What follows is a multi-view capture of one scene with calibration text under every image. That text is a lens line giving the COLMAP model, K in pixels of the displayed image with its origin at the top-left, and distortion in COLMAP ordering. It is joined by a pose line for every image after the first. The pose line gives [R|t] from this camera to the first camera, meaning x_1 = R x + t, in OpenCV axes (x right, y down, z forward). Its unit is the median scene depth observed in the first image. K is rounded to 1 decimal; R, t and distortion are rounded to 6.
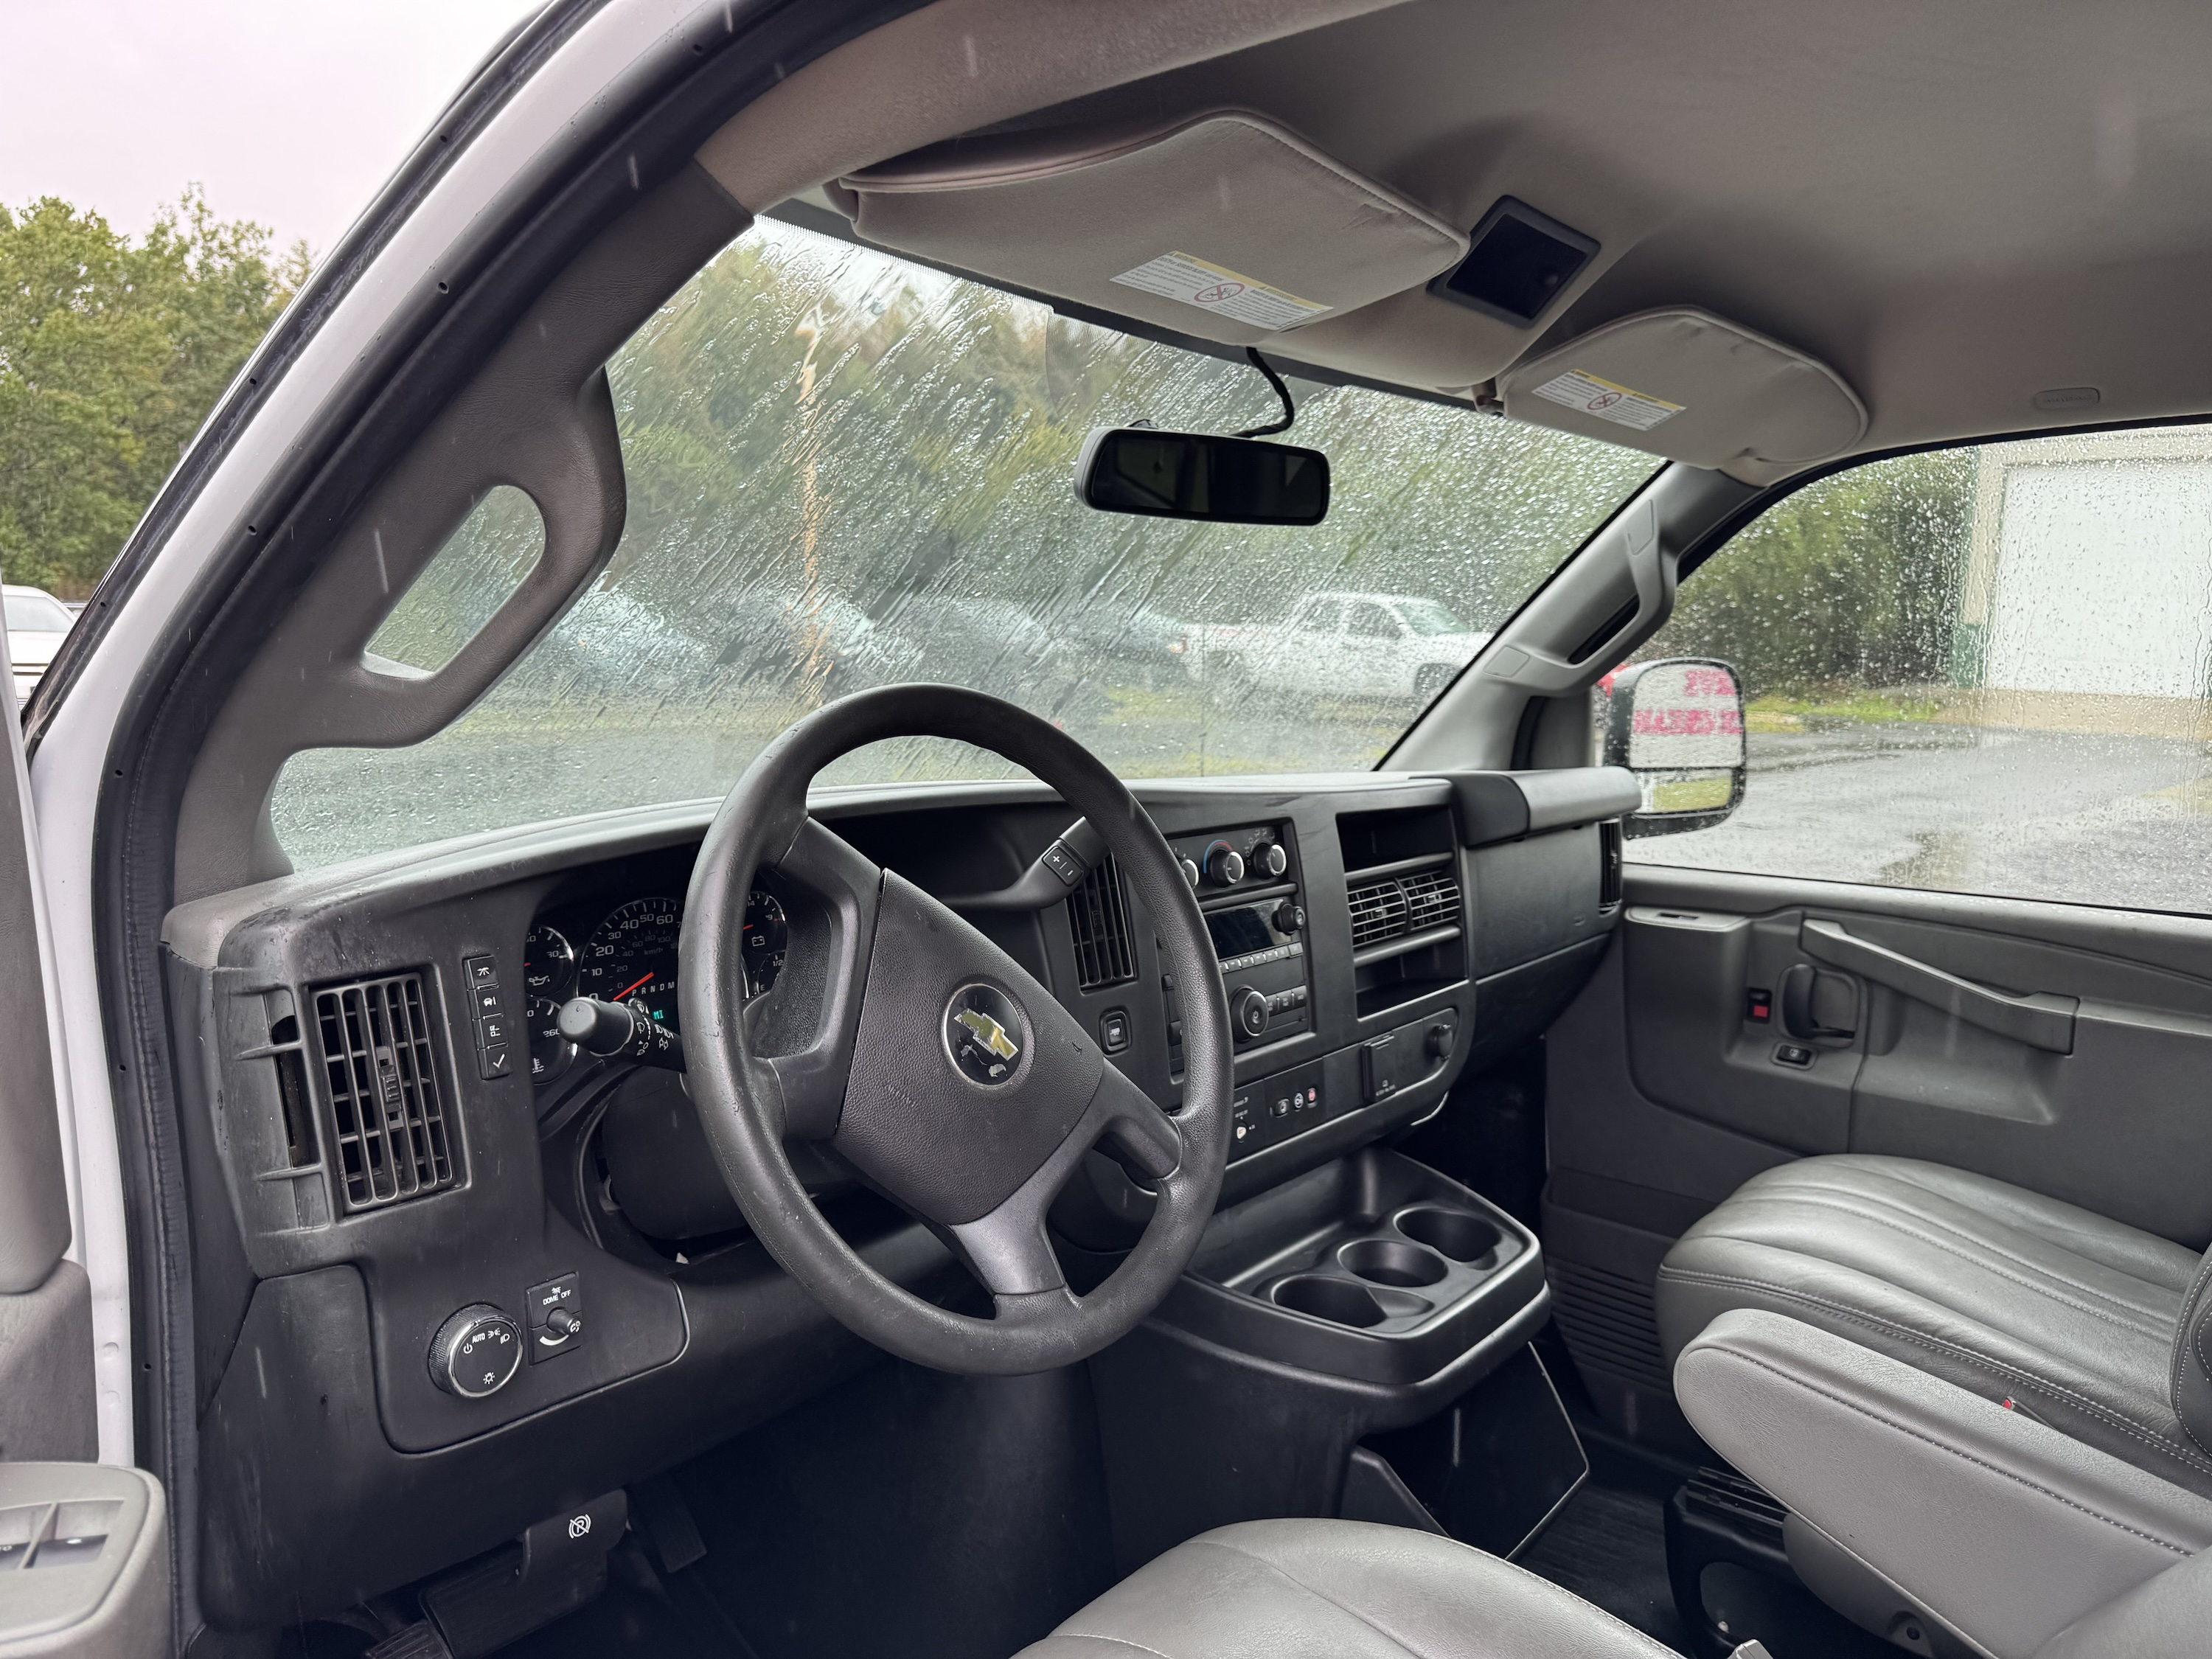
lens RADIAL K [[1574.5, 0, 1106.0], [0, 1574.5, 829.5], [0, 0, 1]] dist [0.095779, 0.000277]
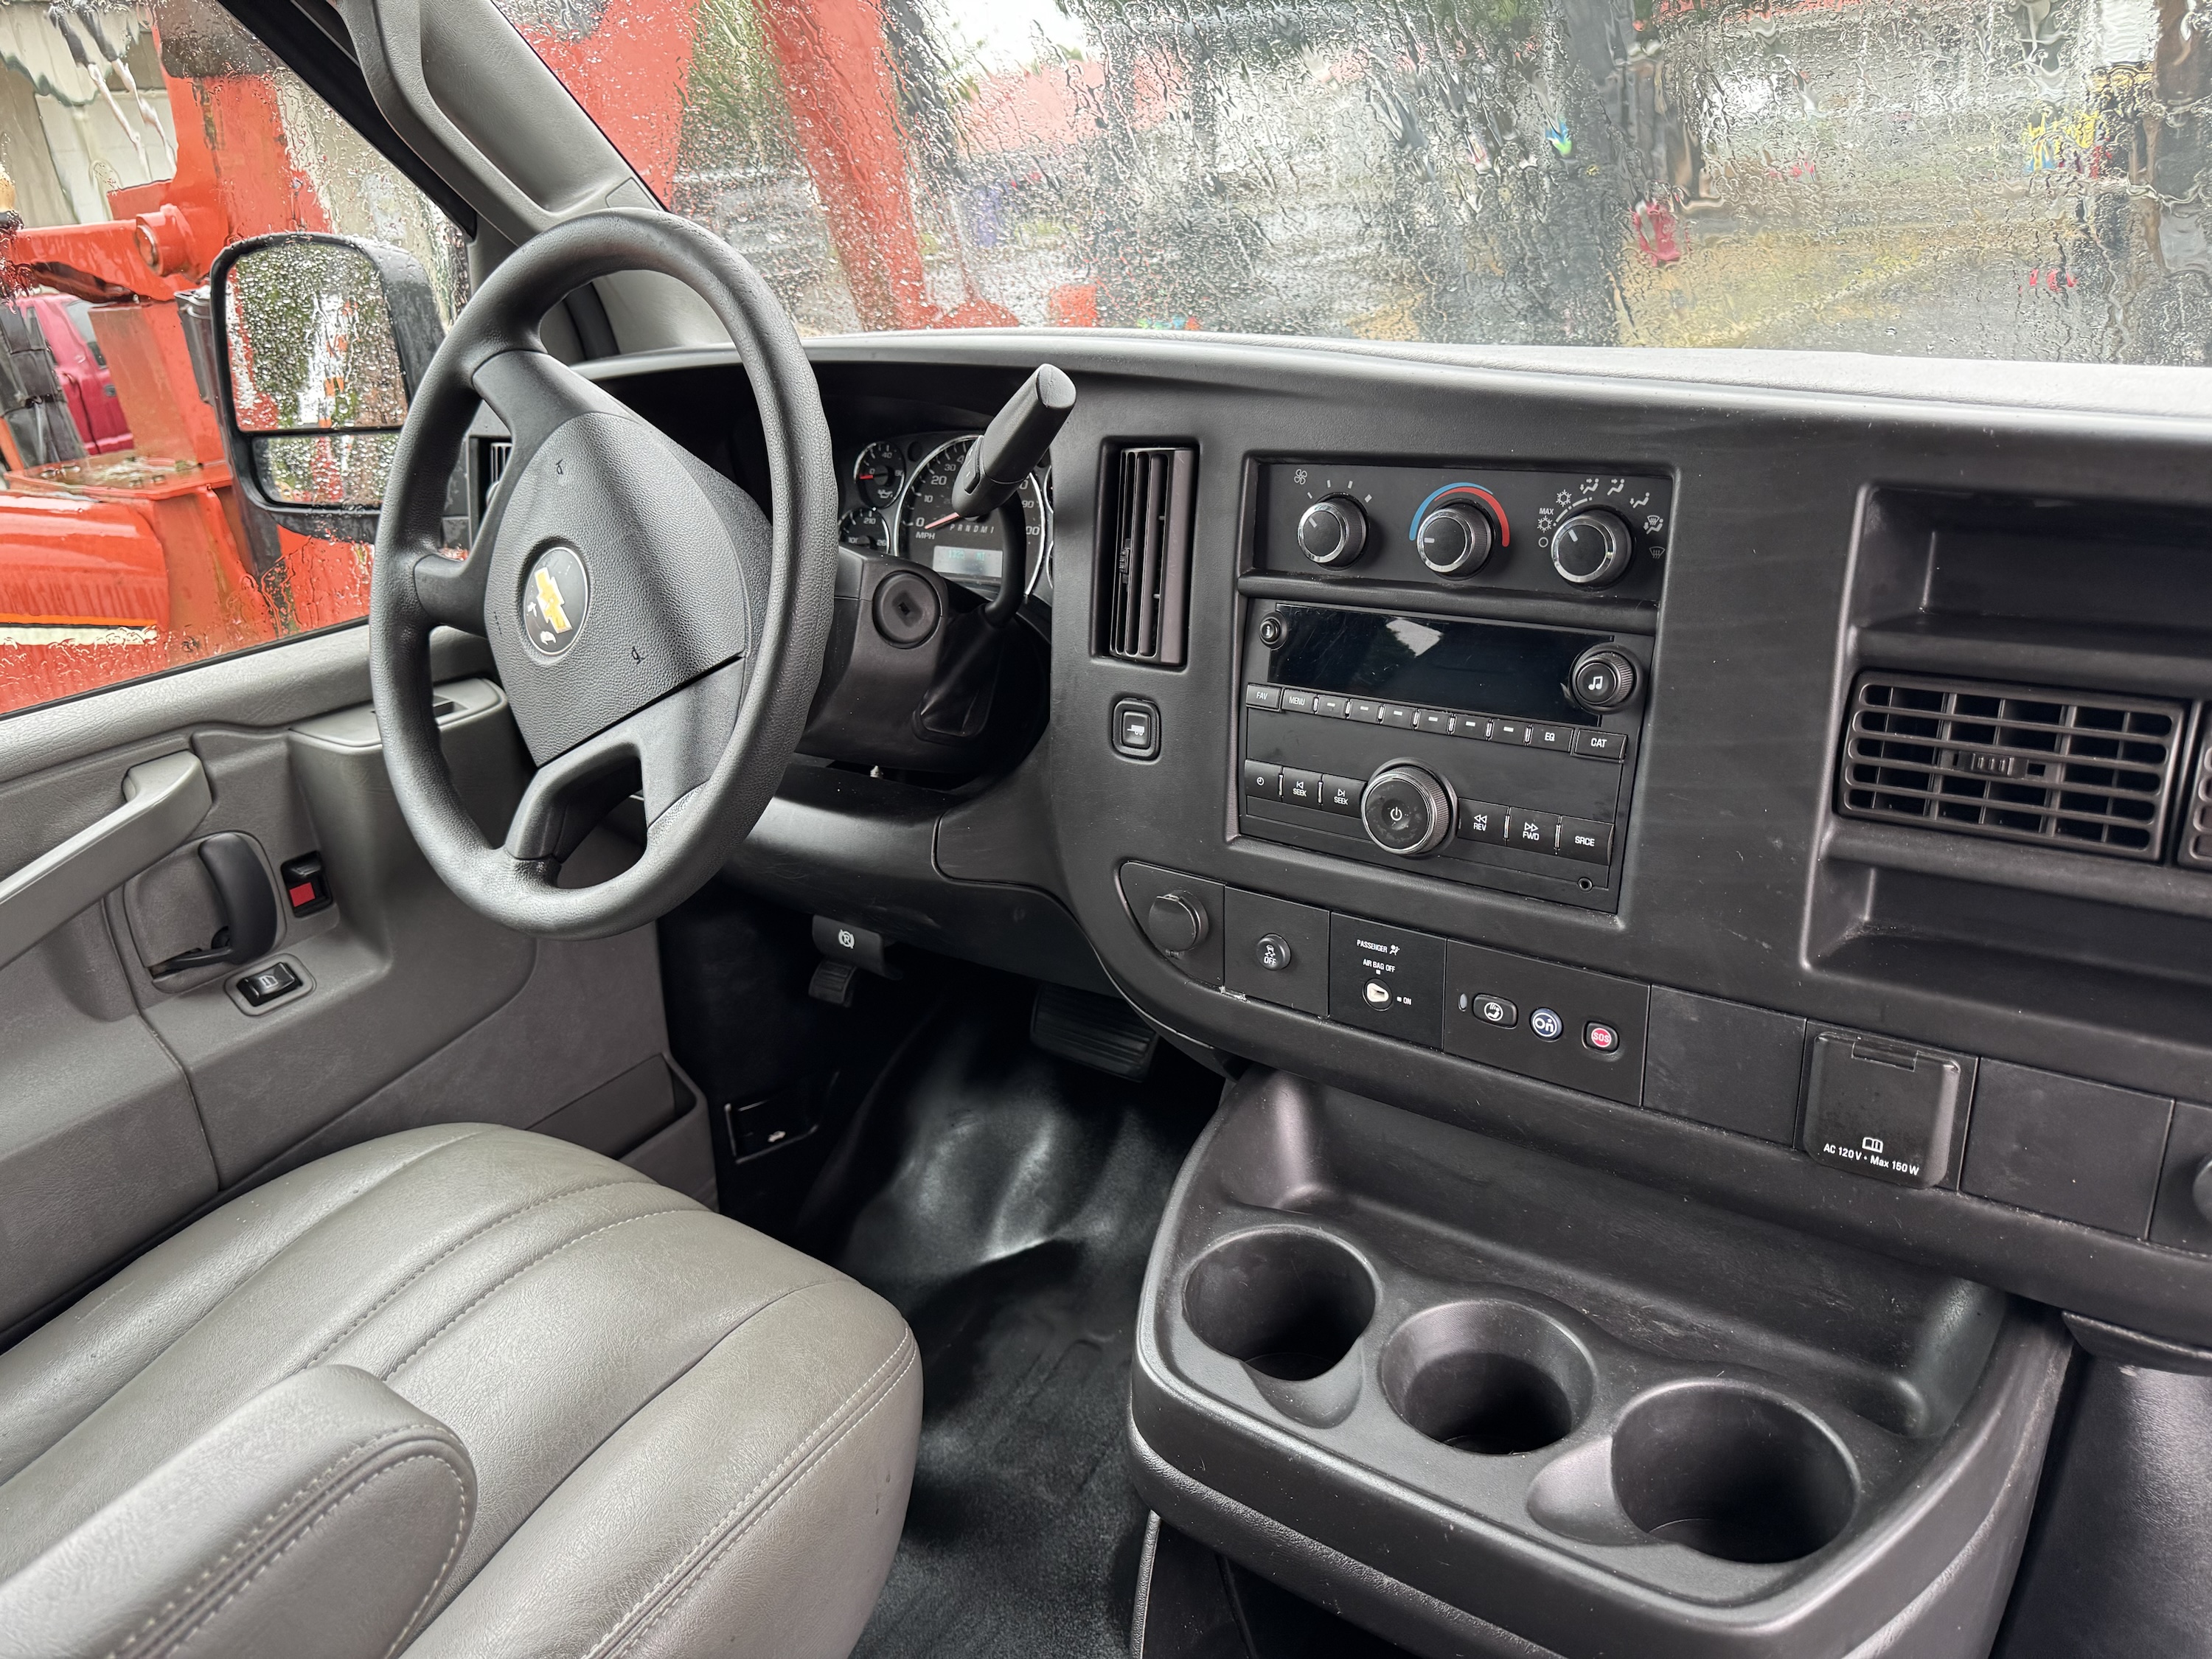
lens RADIAL K [[1566.2, 0, 1103.8], [0, 1566.2, 807.3], [0, 0, 1]] dist [0.092555, -0.125482]
pose [[0.036833, 0.339189, -0.939997, 0.604076], [-0.047670, 0.940161, 0.337380, -0.064747], [0.998184, 0.032383, 0.050798, 0.866300]]
